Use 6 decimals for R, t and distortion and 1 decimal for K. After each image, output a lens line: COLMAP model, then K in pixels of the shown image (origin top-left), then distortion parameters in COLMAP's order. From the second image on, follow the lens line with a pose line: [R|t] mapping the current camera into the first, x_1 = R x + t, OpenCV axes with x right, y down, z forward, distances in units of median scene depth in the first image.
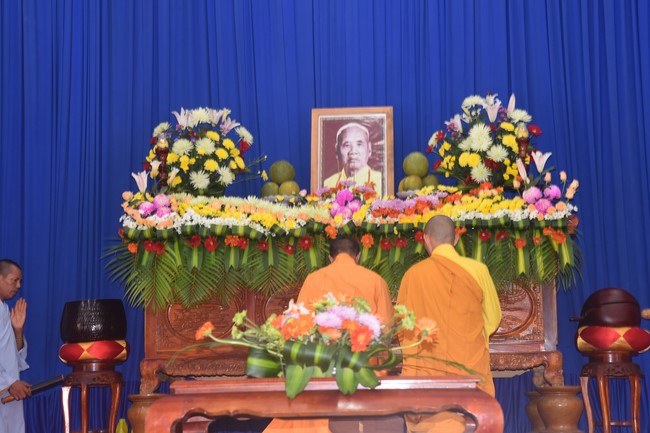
lens RADIAL K [[1383.0, 0, 331.2], [0, 1383.0, 182.3], [0, 0, 1]] dist [0.401938, 0.000000]
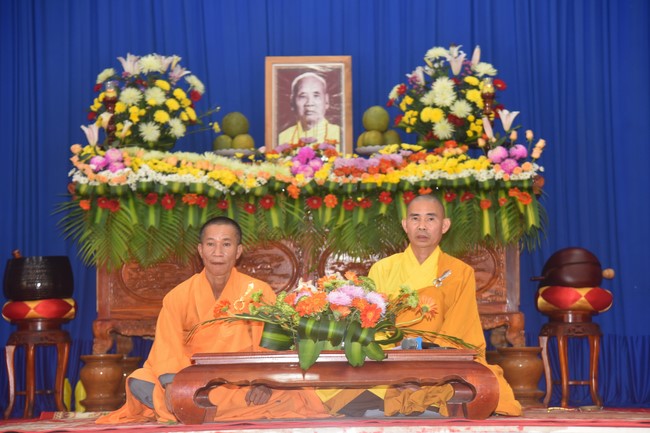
lens RADIAL K [[1588.4, 0, 324.2], [0, 1588.4, 216.3], [0, 0, 1]] dist [0.665135, 0.000000]
pose [[0.998174, 0.008161, 0.059850, -0.043361], [-0.012471, 0.997327, 0.072002, -0.026311], [-0.059102, -0.072616, 0.995607, -0.112420]]
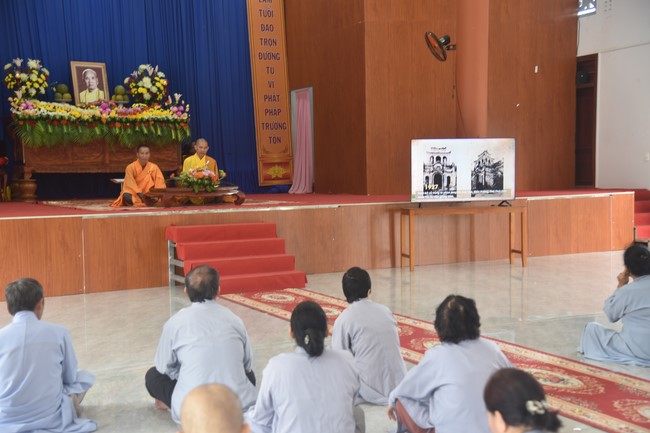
lens RADIAL K [[885.4, 0, 324.7], [0, 885.4, 218.1], [0, 0, 1]] dist [0.154518, 0.000000]
pose [[0.852128, -0.026162, 0.522680, -0.521003], [-0.093163, 0.975214, 0.200697, -0.159920], [-0.514975, -0.219714, 0.828569, -0.658468]]
